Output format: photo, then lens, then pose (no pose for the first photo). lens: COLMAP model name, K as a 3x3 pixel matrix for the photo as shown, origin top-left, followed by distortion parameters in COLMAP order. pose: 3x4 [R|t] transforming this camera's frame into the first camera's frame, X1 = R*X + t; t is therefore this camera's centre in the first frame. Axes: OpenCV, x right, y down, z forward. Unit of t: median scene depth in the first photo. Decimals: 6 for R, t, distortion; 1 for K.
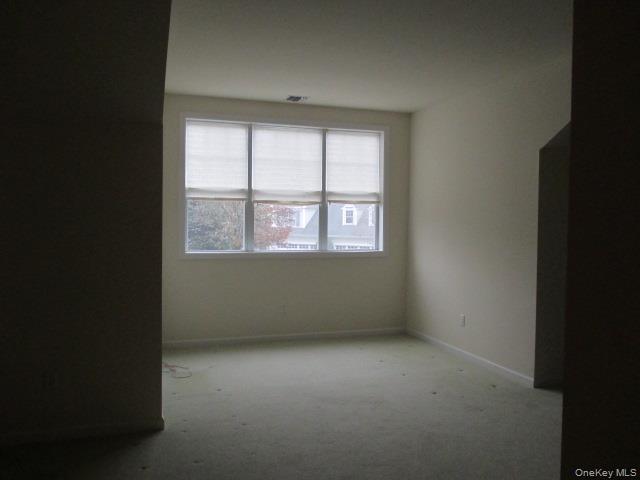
lens RADIAL K [[535.4, 0, 318.9], [0, 535.4, 240.9], [0, 0, 1]] dist [-0.025826, -0.004895]
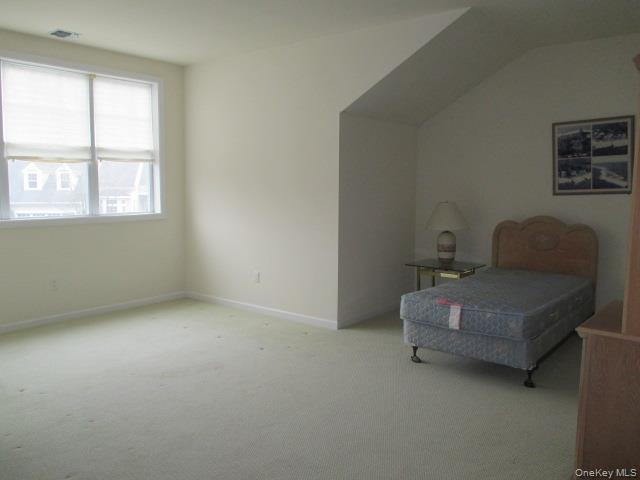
lens RADIAL K [[535.4, 0, 319.3], [0, 535.4, 239.0], [0, 0, 1]] dist [-0.025826, -0.004895]
pose [[0.842420, -0.063085, 0.535116, -0.152977], [0.028223, 0.996925, 0.073097, 0.003834], [-0.538082, -0.046476, 0.841610, 0.065154]]
